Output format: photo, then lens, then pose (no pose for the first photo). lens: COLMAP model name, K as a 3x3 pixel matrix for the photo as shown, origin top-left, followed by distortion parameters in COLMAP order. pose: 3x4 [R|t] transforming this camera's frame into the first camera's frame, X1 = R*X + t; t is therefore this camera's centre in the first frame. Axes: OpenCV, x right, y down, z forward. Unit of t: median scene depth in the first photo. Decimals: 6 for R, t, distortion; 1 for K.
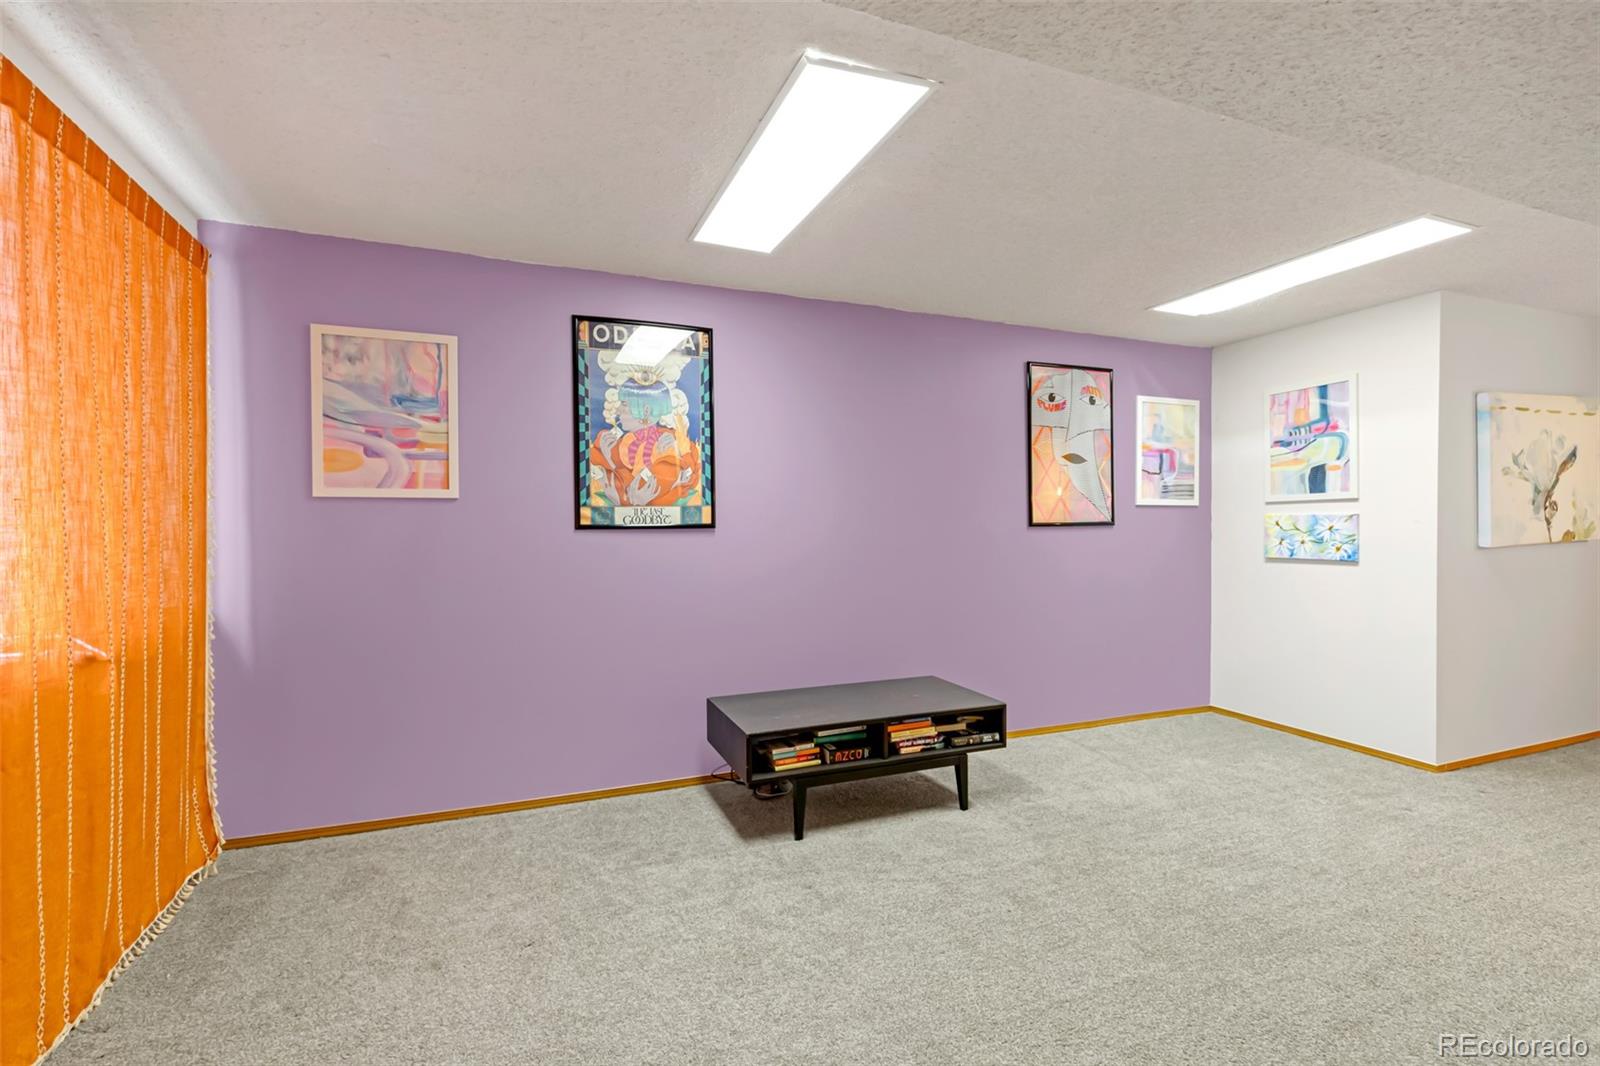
lens RADIAL K [[725.5, 0, 804.0], [0, 725.5, 531.5], [0, 0, 1]] dist [0.002742, 0.000729]
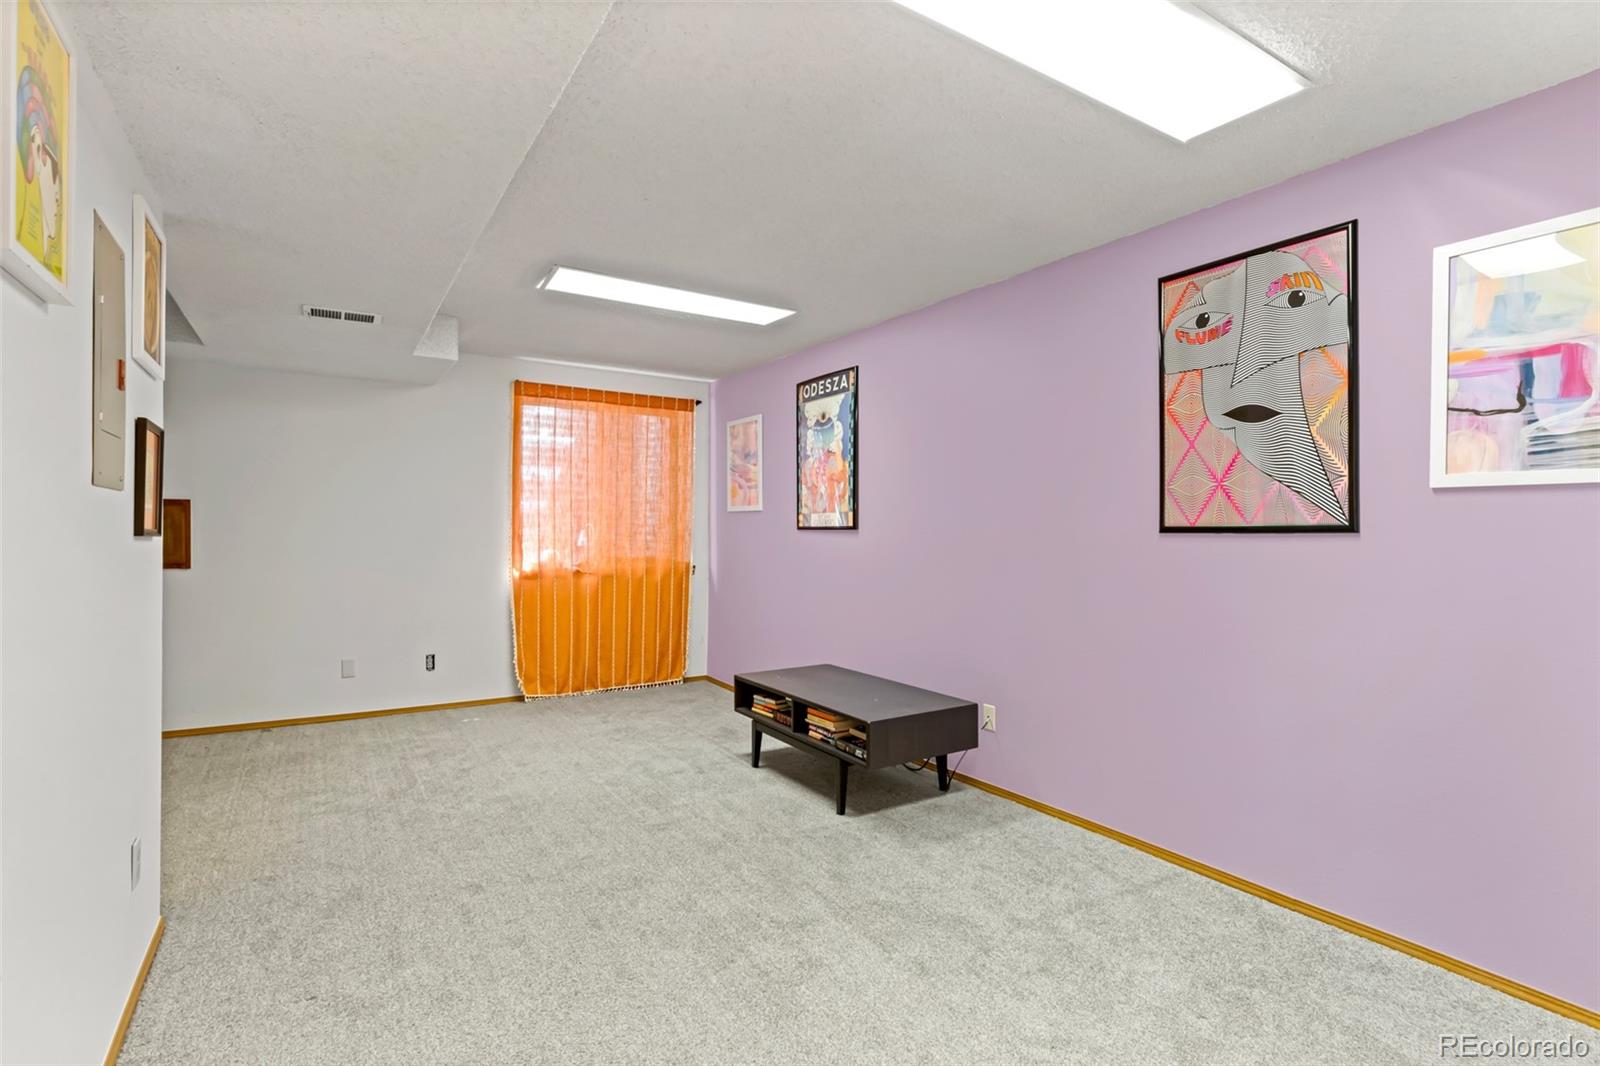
lens RADIAL K [[770.4, 0, 798.4], [0, 770.4, 526.4], [0, 0, 1]] dist [-0.000718, -0.000055]
pose [[0.171361, 0.002272, -0.985206, 1.150673], [-0.014527, 0.999894, -0.000221, -0.008942], [0.985101, 0.014350, 0.171376, 0.698426]]
